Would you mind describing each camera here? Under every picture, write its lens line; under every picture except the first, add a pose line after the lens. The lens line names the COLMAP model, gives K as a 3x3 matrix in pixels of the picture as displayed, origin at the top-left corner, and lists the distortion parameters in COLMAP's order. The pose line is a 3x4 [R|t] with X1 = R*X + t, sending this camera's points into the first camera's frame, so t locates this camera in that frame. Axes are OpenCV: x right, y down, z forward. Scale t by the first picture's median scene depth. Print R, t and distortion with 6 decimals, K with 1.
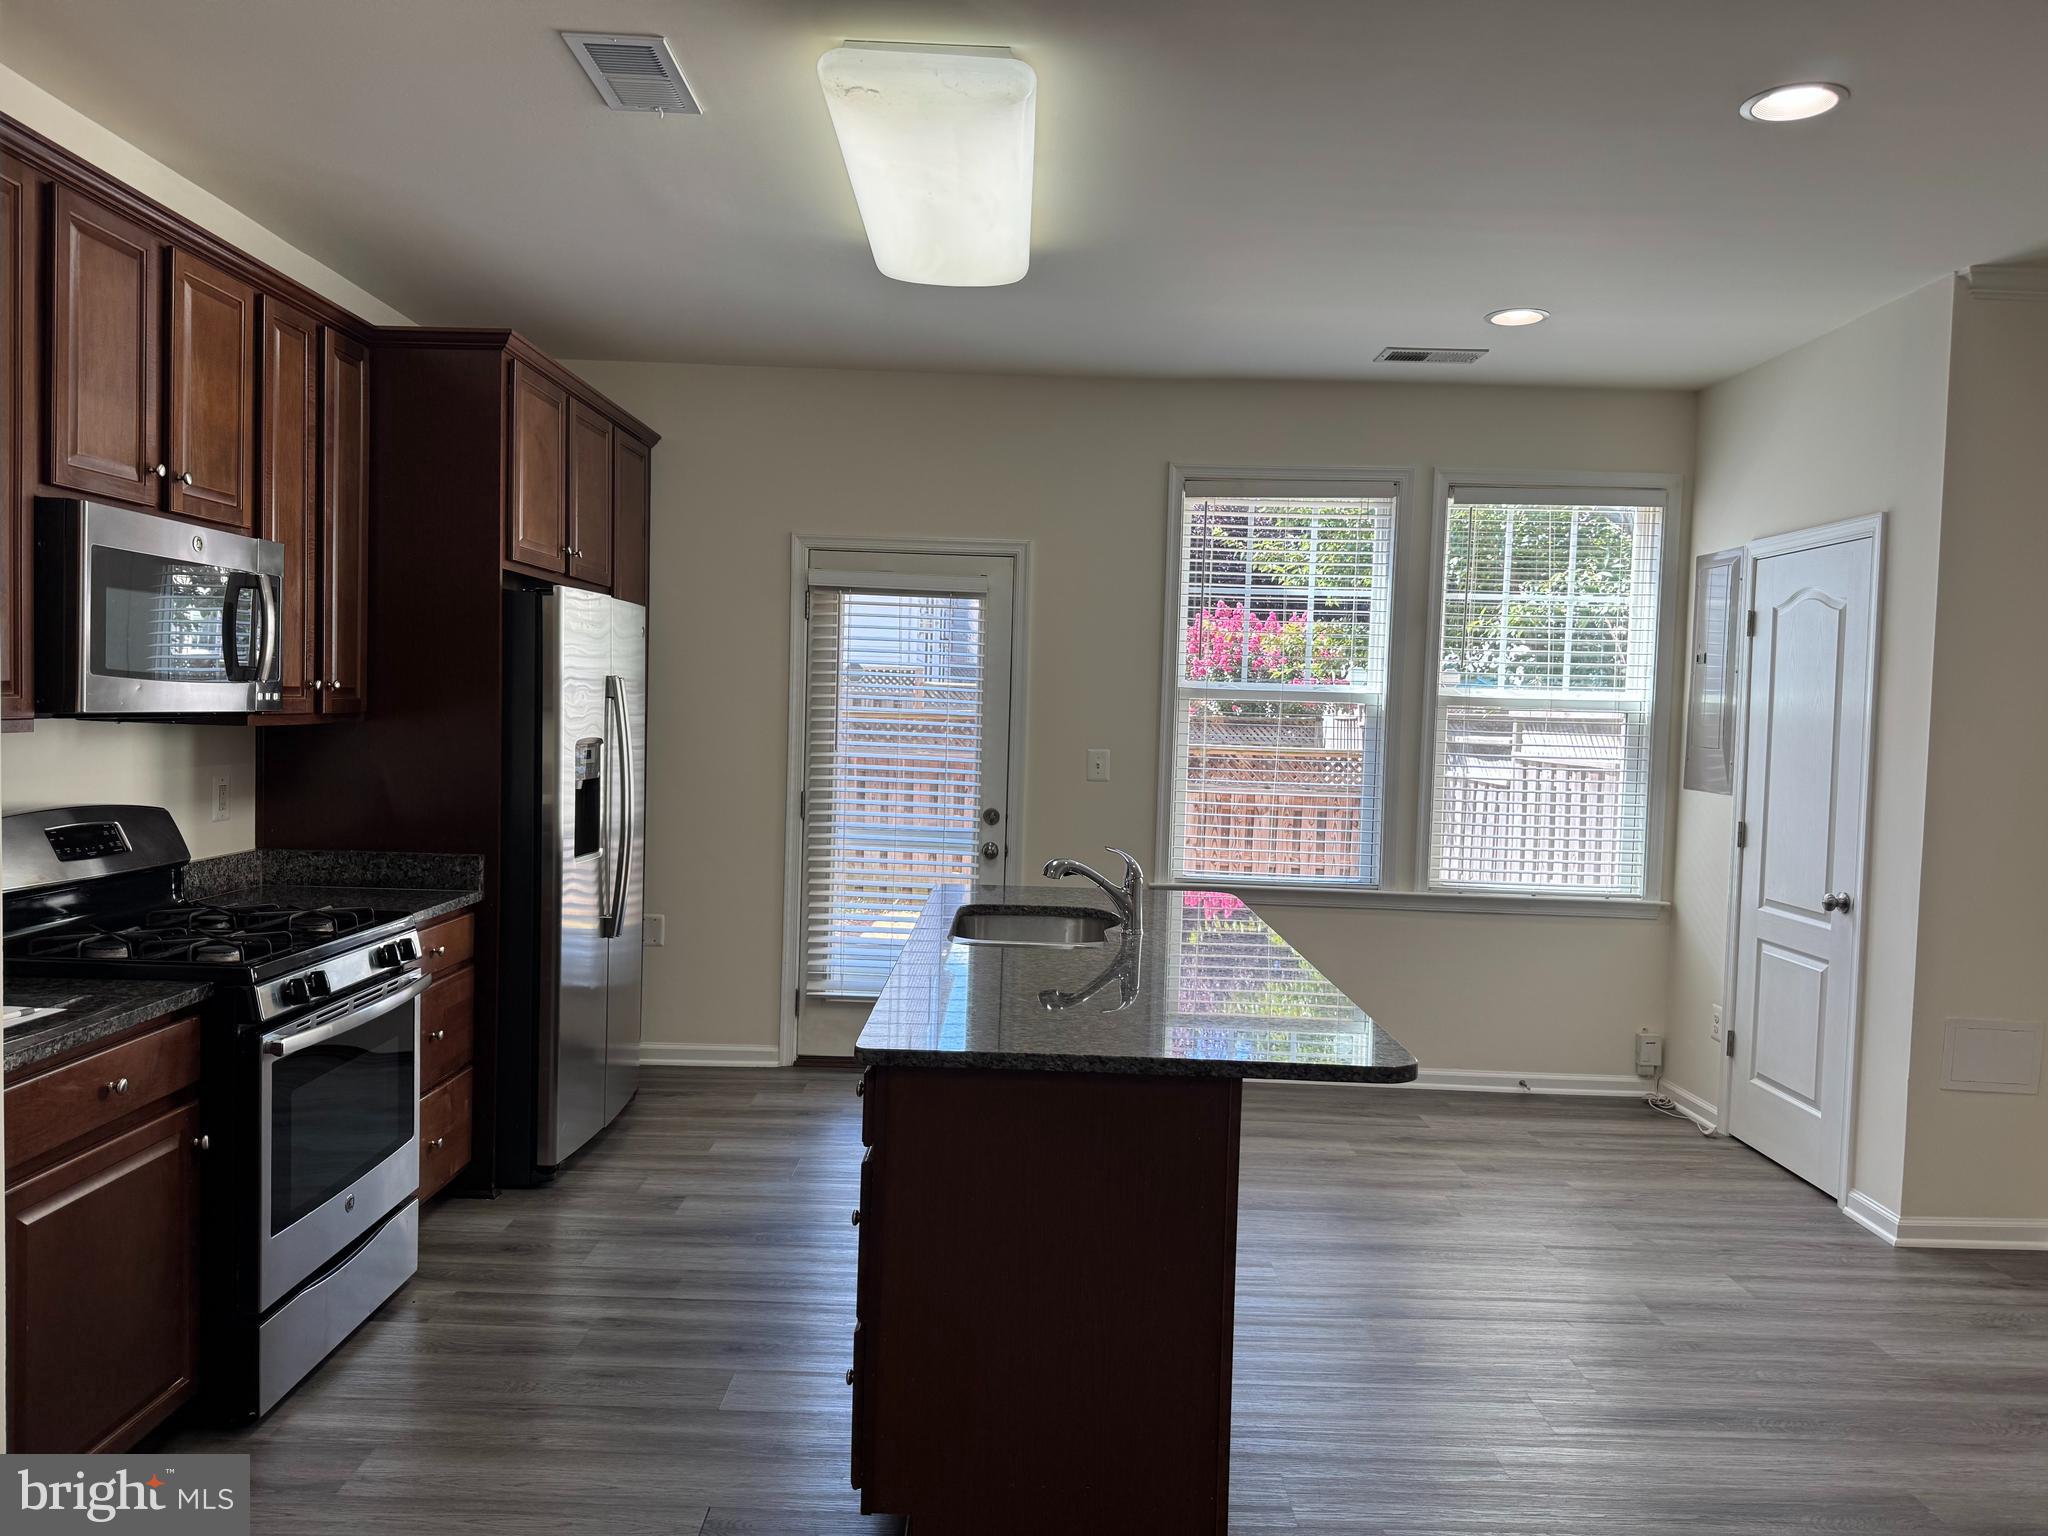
lens RADIAL K [[1443.5, 0, 1024.0], [0, 1443.5, 768.0], [0, 0, 1]] dist [0.053823, -0.078087]
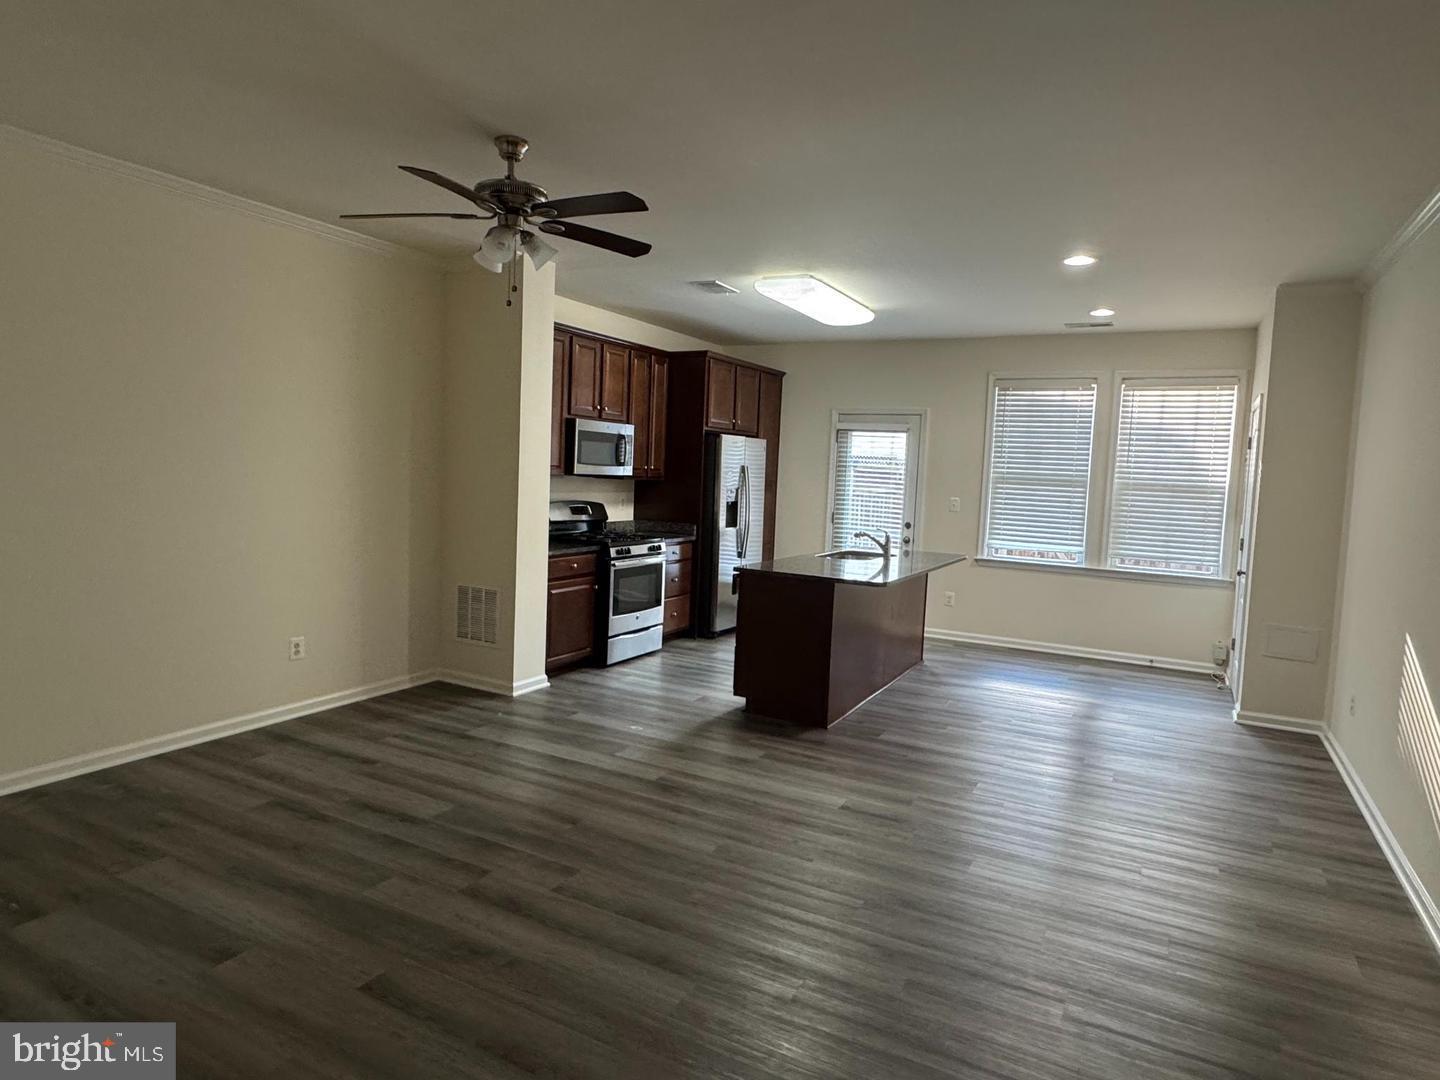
lens RADIAL K [[862.0, 0, 720.0], [0, 862.0, 540.0], [0, 0, 1]] dist [0.003962, 0.000944]
pose [[0.879734, 0.046925, -0.473144, 0.528065], [-0.036530, 0.998847, 0.031142, 0.034570], [0.474060, -0.010113, 0.880434, -0.560141]]
